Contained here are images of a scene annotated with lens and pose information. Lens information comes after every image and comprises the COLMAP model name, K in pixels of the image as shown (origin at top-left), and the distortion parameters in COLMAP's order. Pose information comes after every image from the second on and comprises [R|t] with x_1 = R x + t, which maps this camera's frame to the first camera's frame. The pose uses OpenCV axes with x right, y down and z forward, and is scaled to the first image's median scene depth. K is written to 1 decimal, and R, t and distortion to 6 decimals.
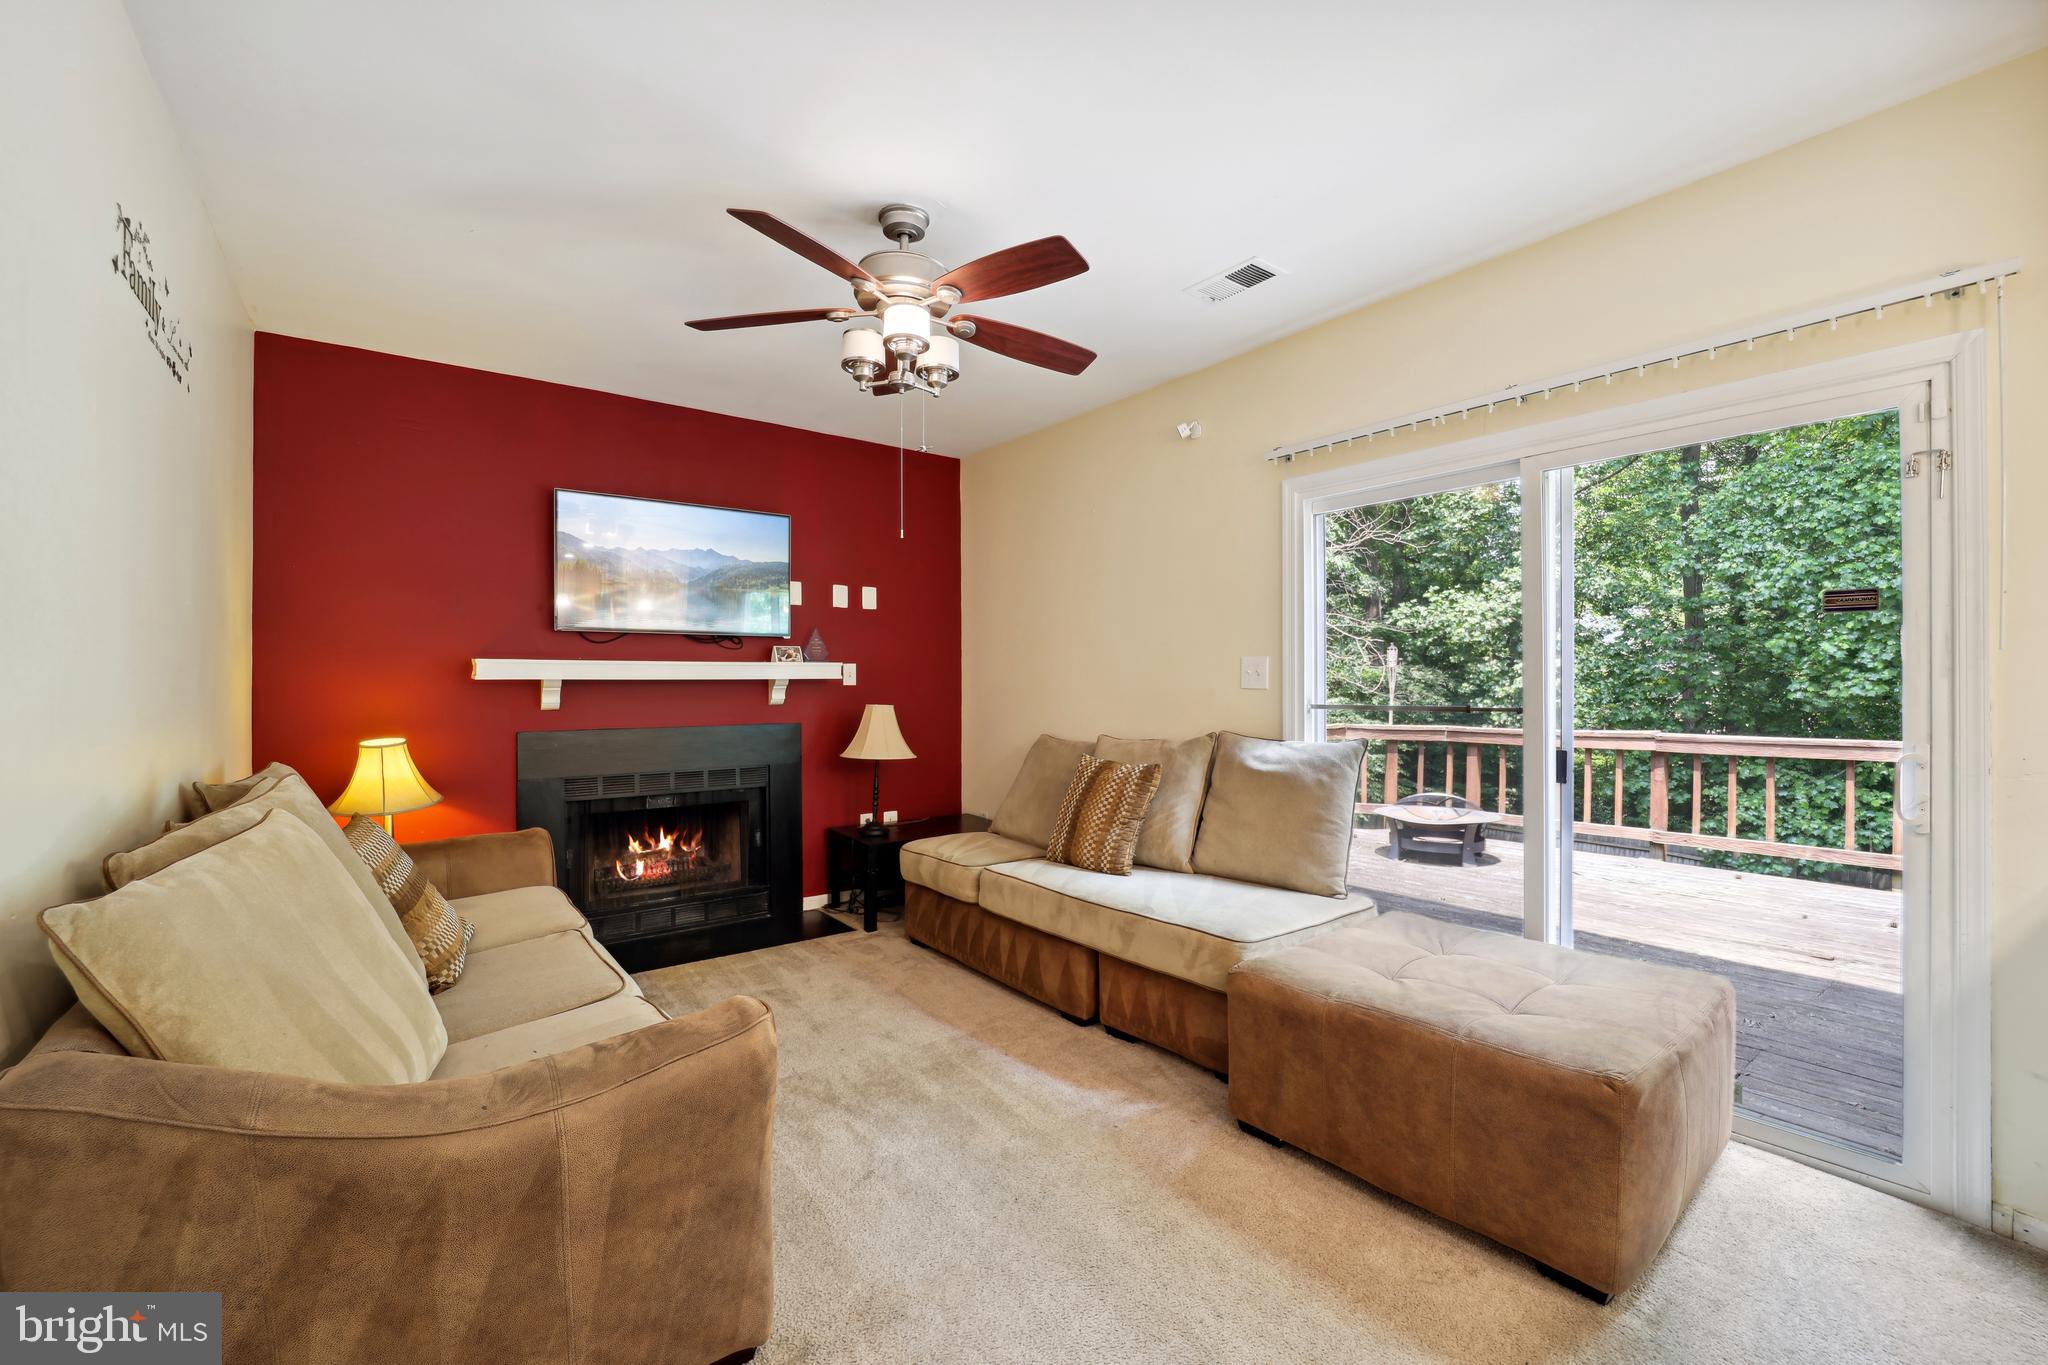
lens RADIAL K [[842.6, 0, 976.2], [0, 842.6, 665.1], [0, 0, 1]] dist [-0.012822, 0.000124]
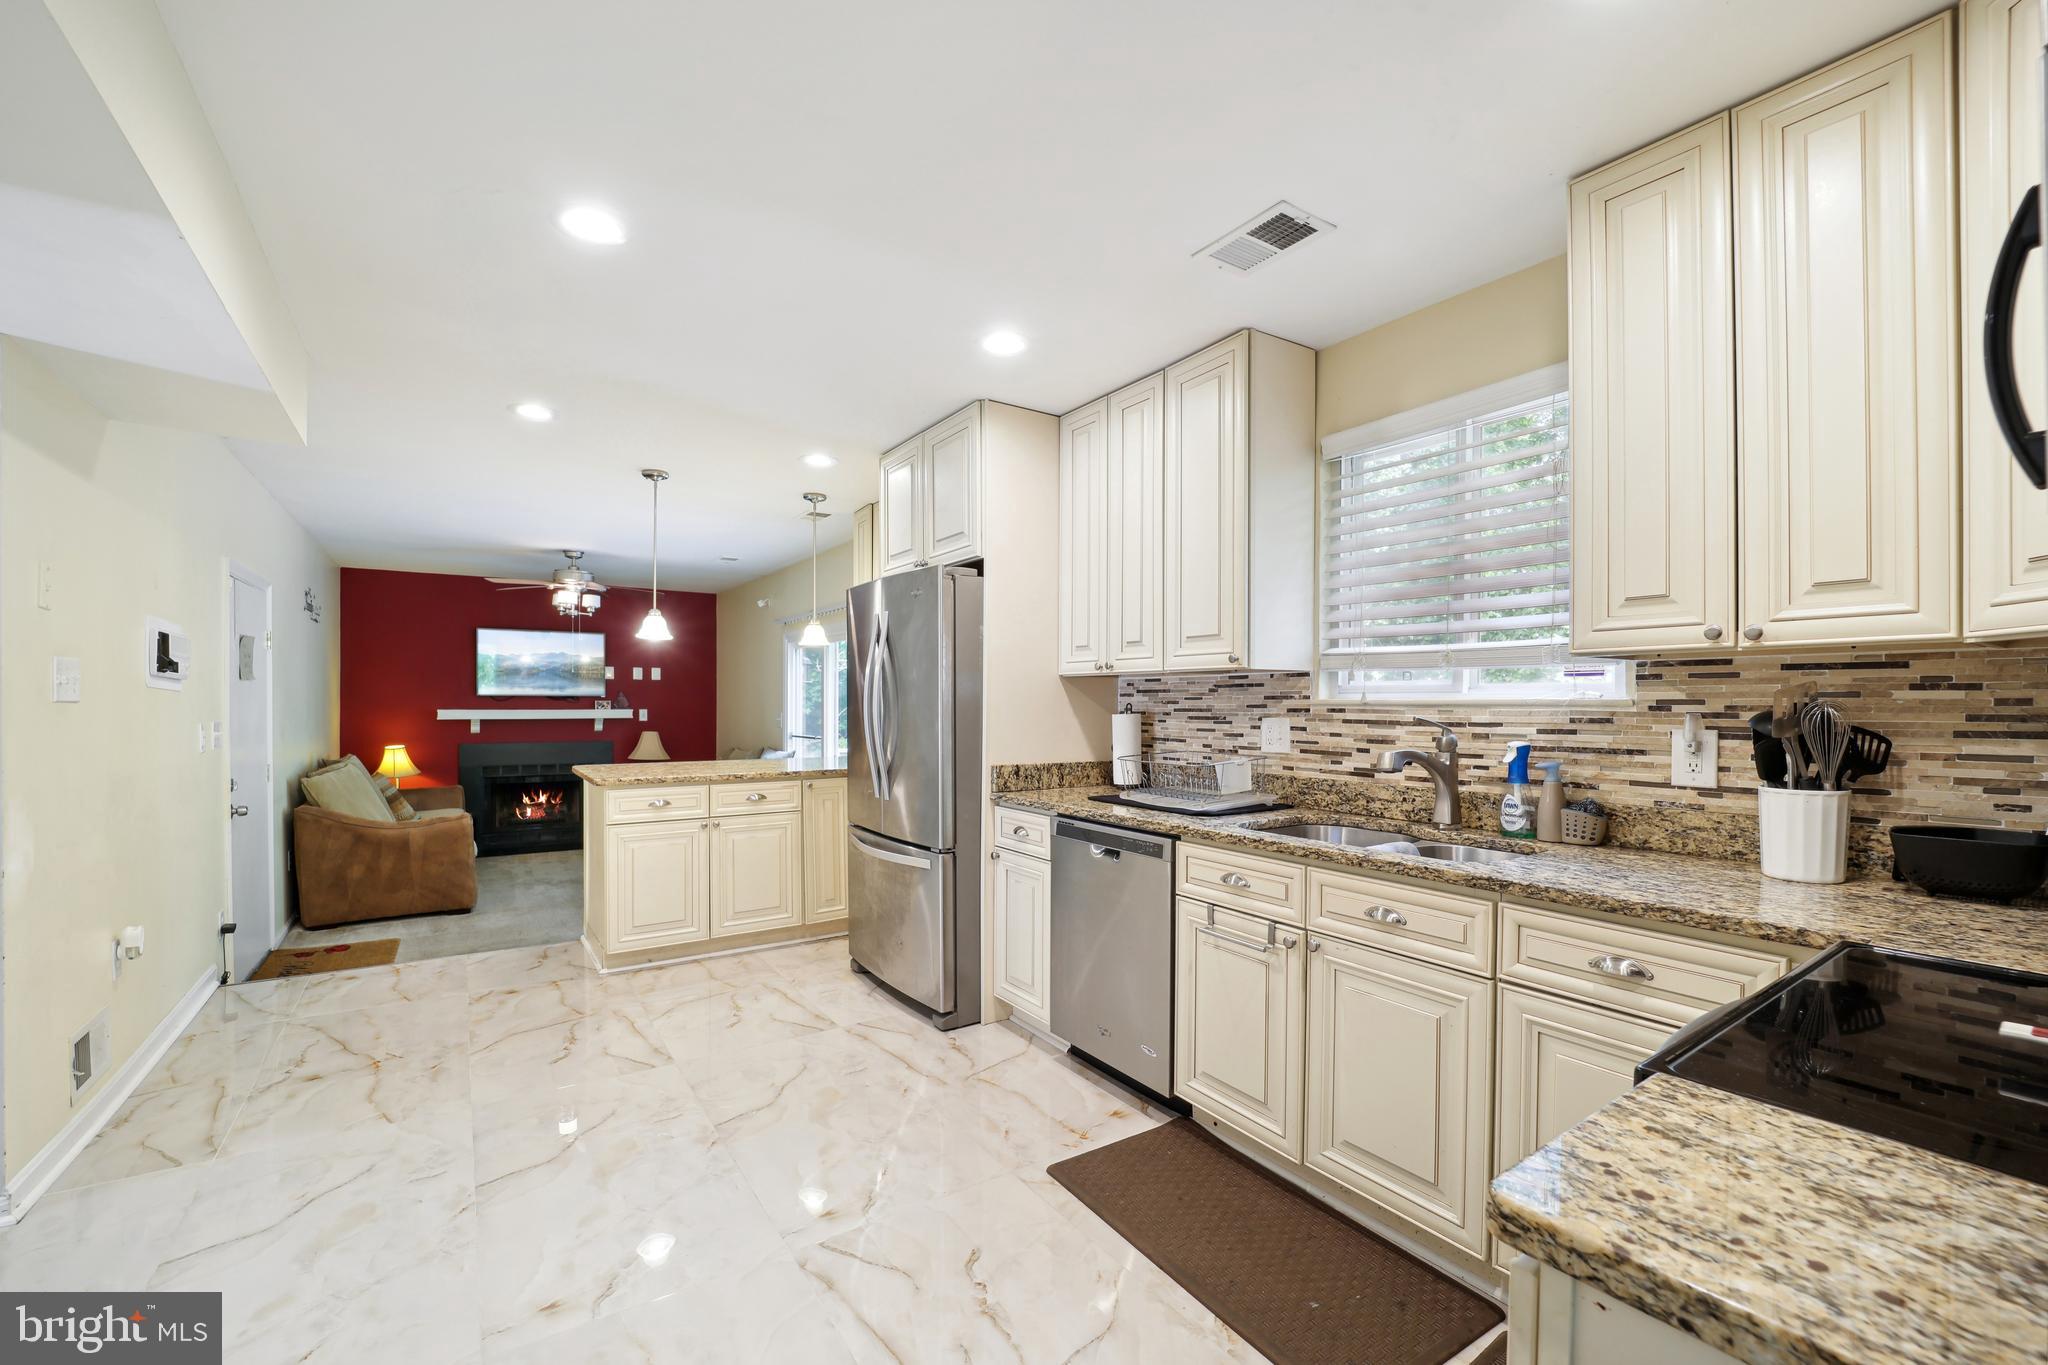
lens RADIAL K [[842.6, 0, 1013.5], [0, 842.6, 678.3], [0, 0, 1]] dist [-0.012822, 0.000124]
pose [[0.999521, 0.005632, -0.030421, 0.928542], [-0.005690, 0.999982, -0.001831, -0.090648], [0.030411, 0.002003, 0.999535, -1.093916]]
